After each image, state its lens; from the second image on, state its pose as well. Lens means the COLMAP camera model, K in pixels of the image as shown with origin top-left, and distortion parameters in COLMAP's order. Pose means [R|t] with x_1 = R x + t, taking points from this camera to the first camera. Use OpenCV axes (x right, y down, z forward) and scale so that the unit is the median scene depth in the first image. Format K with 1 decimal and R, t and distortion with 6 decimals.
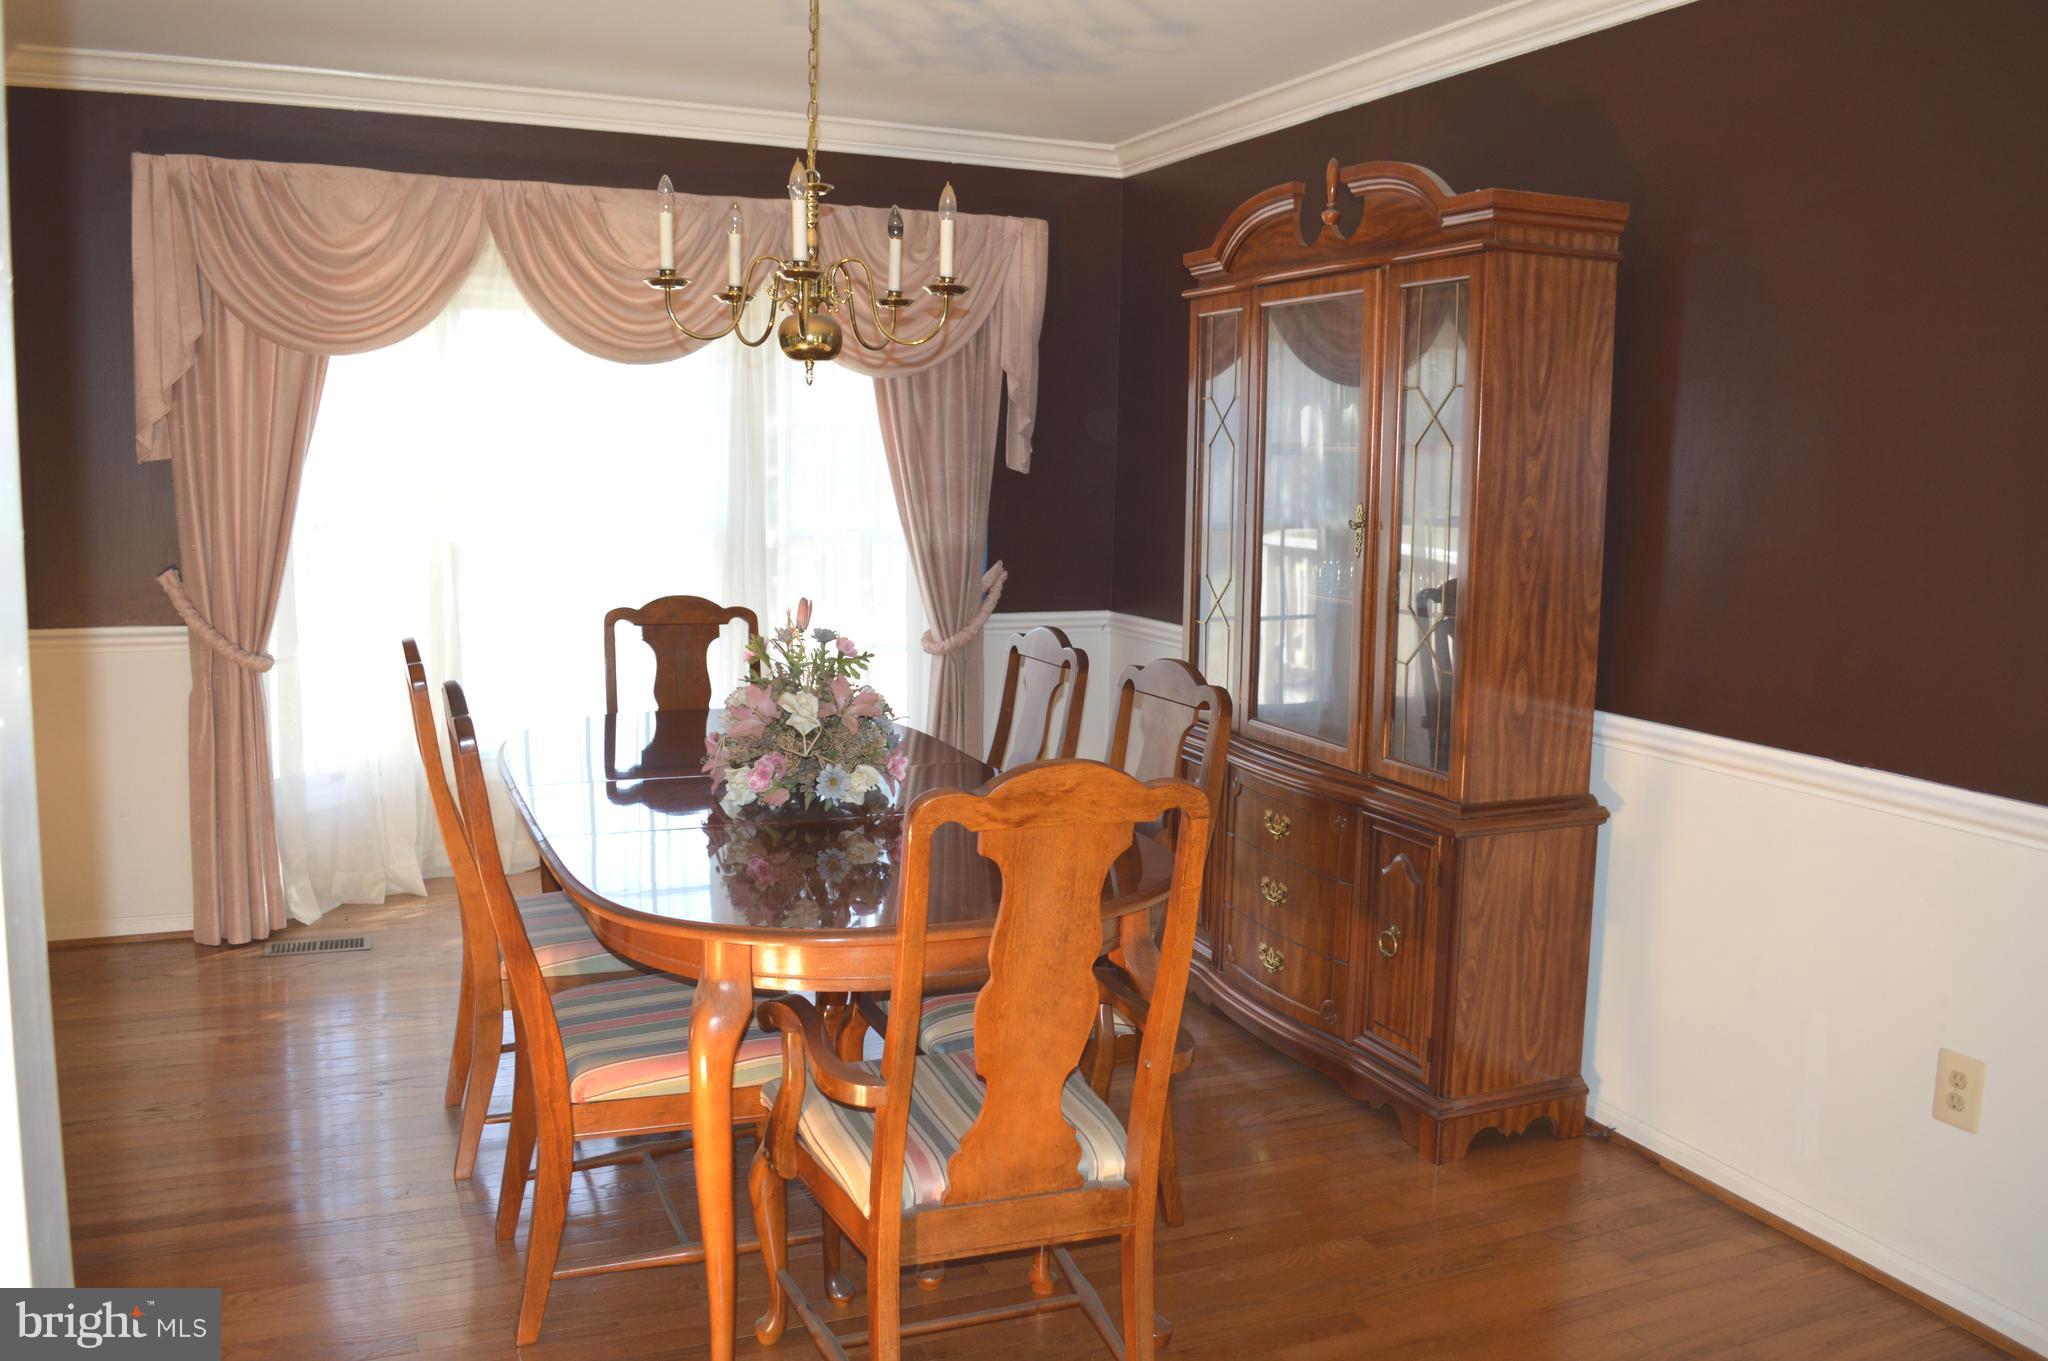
lens RADIAL K [[1640.5, 0, 1031.5], [0, 1640.5, 668.1], [0, 0, 1]] dist [-0.076197, 0.006883]
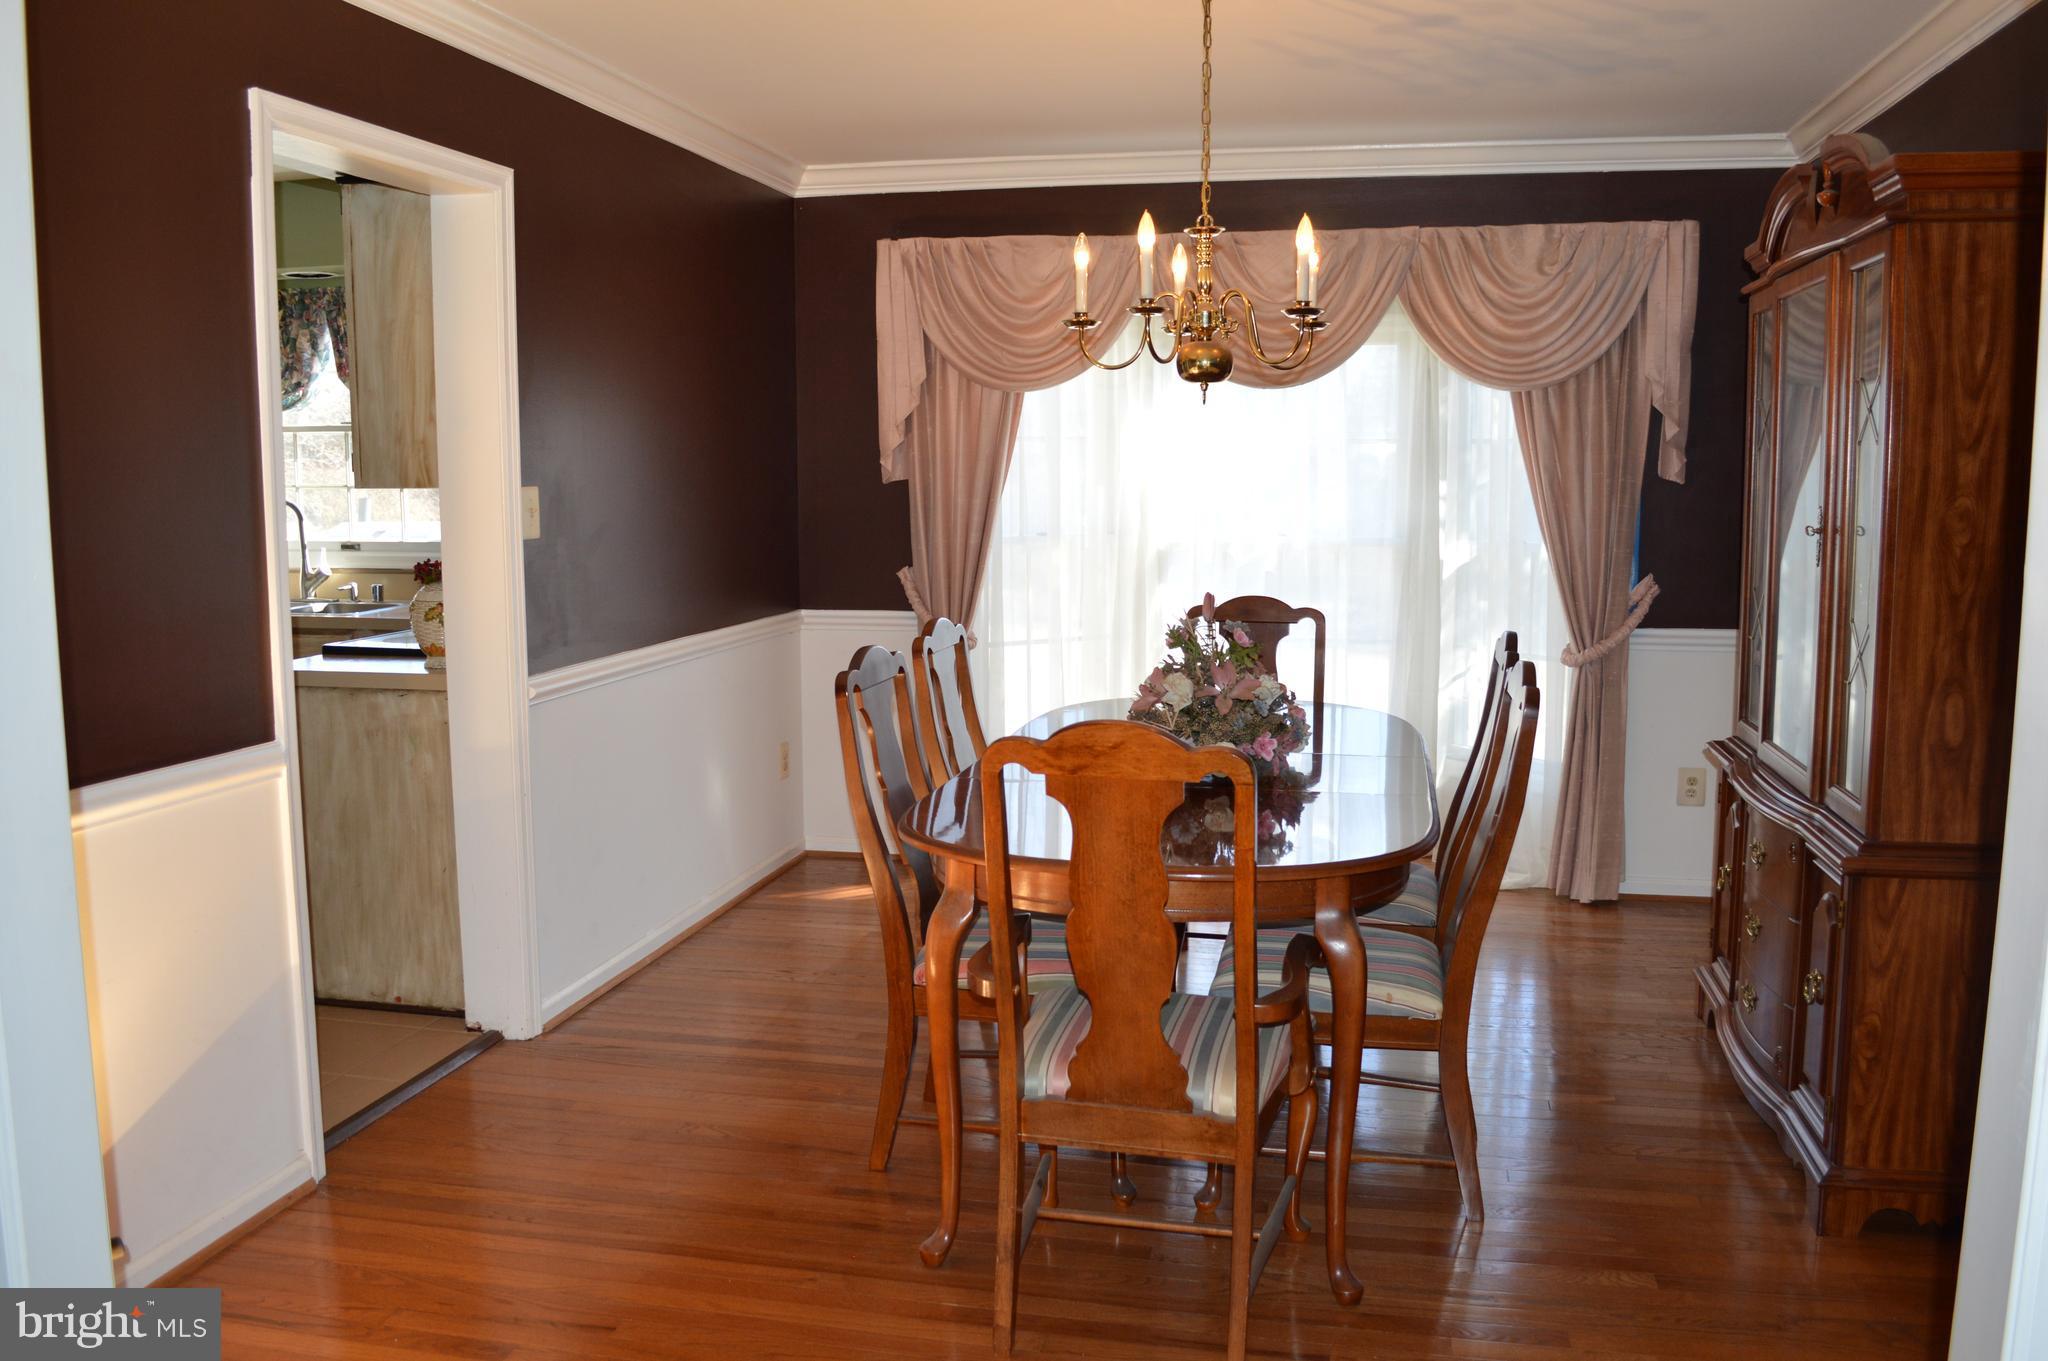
lens RADIAL K [[1640.5, 0, 1031.5], [0, 1640.5, 668.1], [0, 0, 1]] dist [-0.076197, 0.006883]
pose [[0.815299, 0.046755, -0.577149, 0.392168], [-0.054526, 0.998505, 0.003864, 0.010683], [0.576467, 0.028320, 0.816630, 0.009512]]
